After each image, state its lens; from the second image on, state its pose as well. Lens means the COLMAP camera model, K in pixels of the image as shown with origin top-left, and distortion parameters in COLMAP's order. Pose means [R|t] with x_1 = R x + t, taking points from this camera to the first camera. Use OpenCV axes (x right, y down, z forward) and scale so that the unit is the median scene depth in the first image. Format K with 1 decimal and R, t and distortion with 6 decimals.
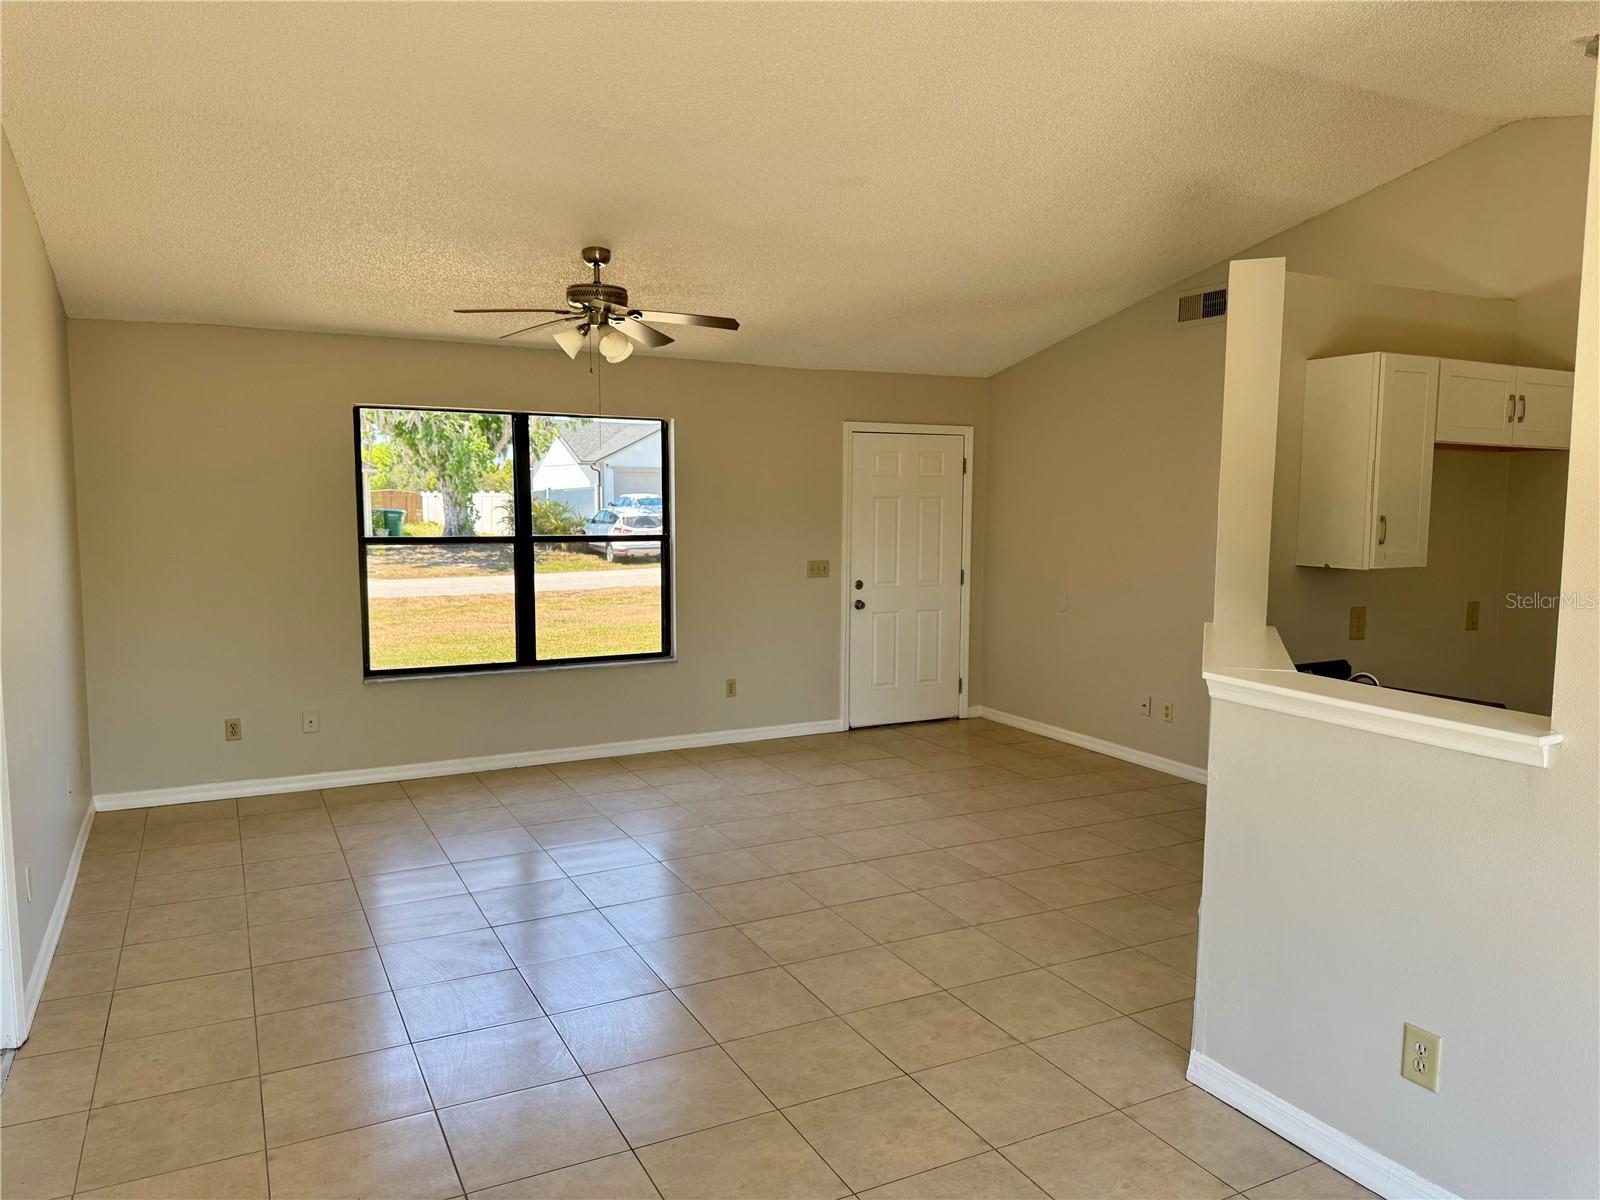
lens RADIAL K [[1108.0, 0, 799.3], [0, 1108.0, 598.4], [0, 0, 1]] dist [0.053454, -0.004327]
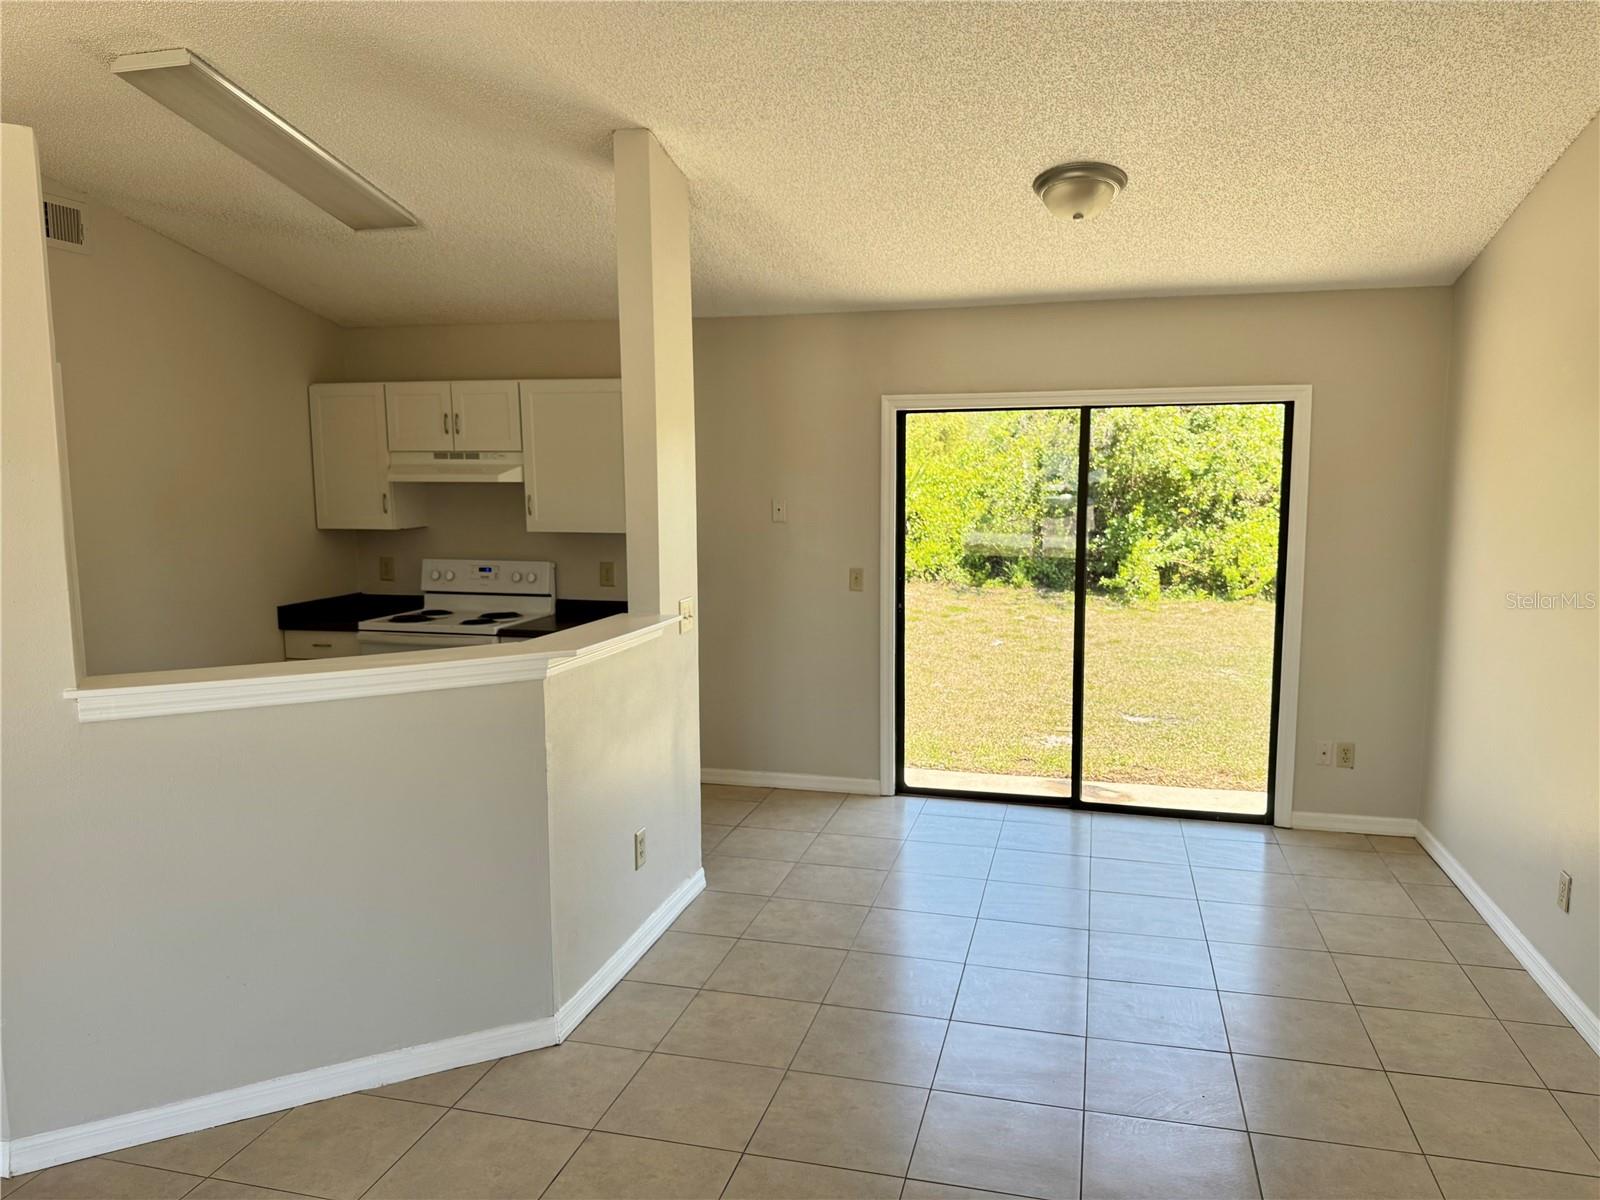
lens RADIAL K [[1108.0, 0, 812.3], [0, 1108.0, 617.4], [0, 0, 1]] dist [0.053454, -0.004327]
pose [[-0.731434, -0.084363, 0.676673, -0.303131], [0.069239, 0.978001, 0.196773, -0.093860], [-0.678388, 0.190778, -0.709503, 0.898401]]
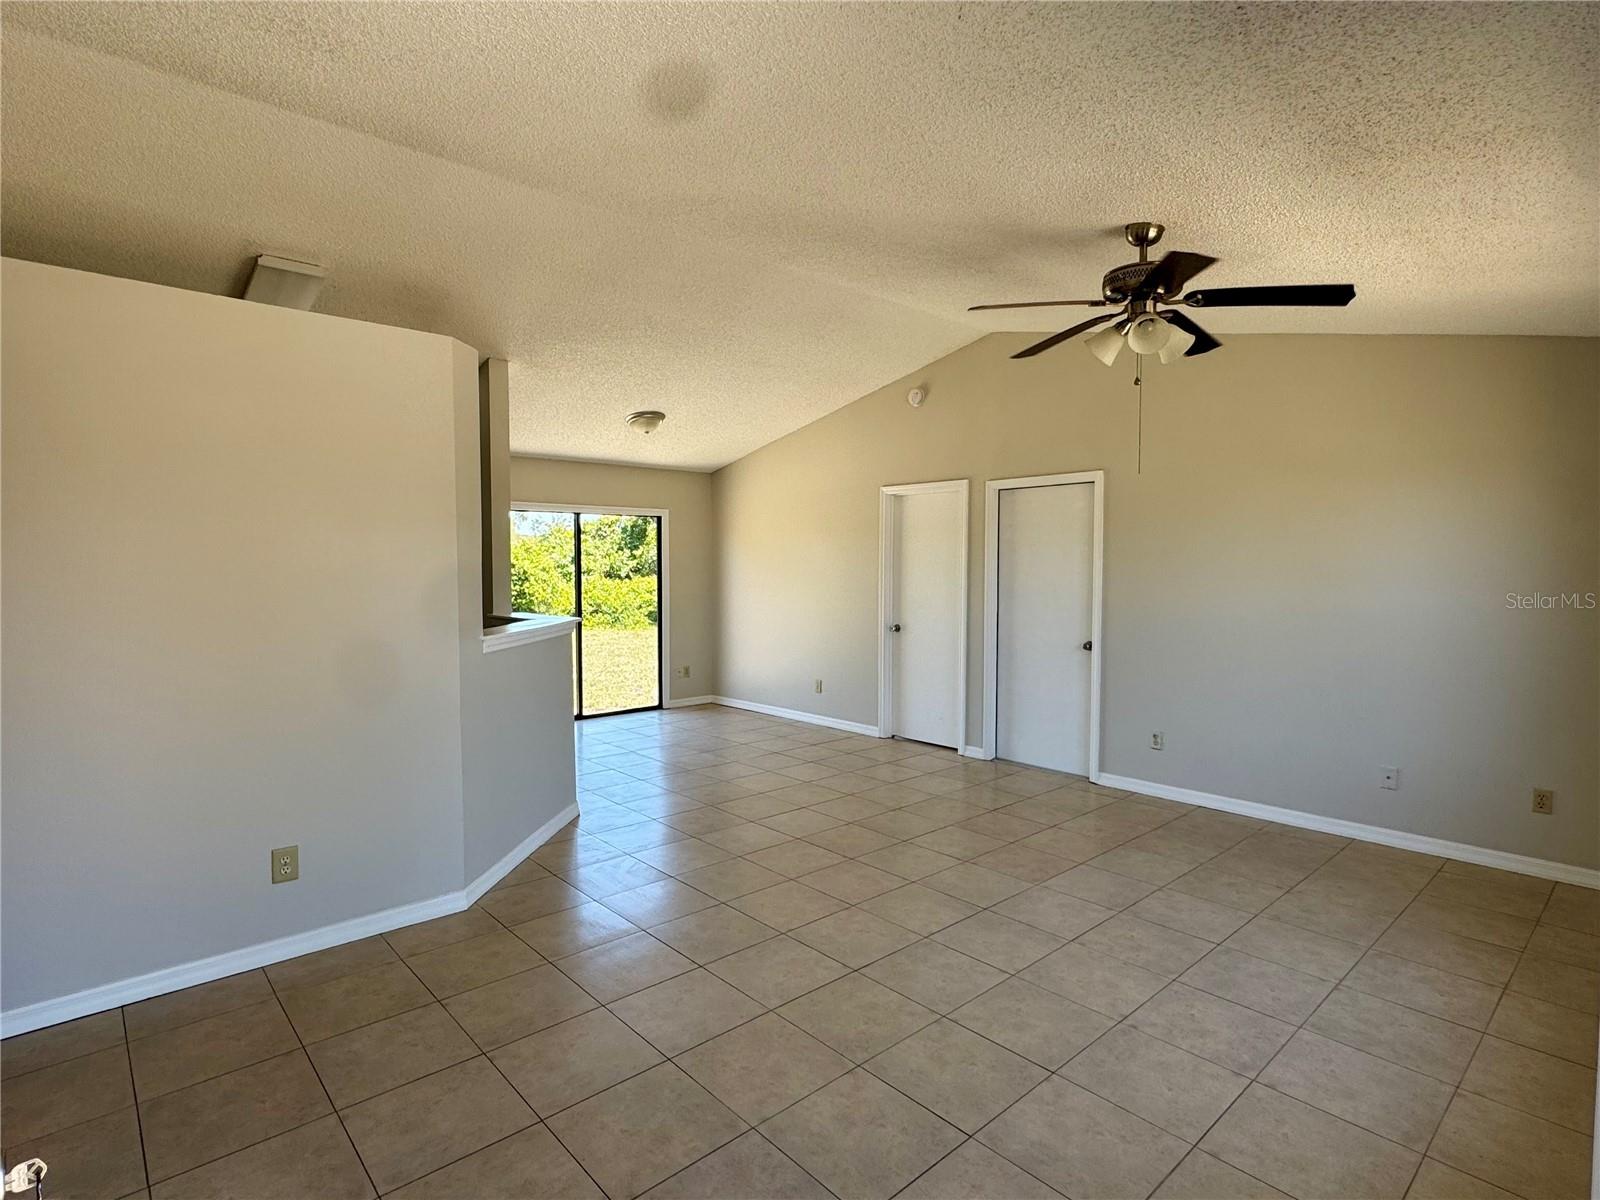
lens RADIAL K [[819.6, 0, 799.3], [0, 819.6, 596.5], [0, 0, 1]] dist [0.000788, 0.000042]
pose [[-0.967290, 0.005343, -0.253618, 0.200183], [-0.028476, 0.991172, 0.129489, -0.116321], [0.252071, 0.132475, -0.958598, 1.503751]]
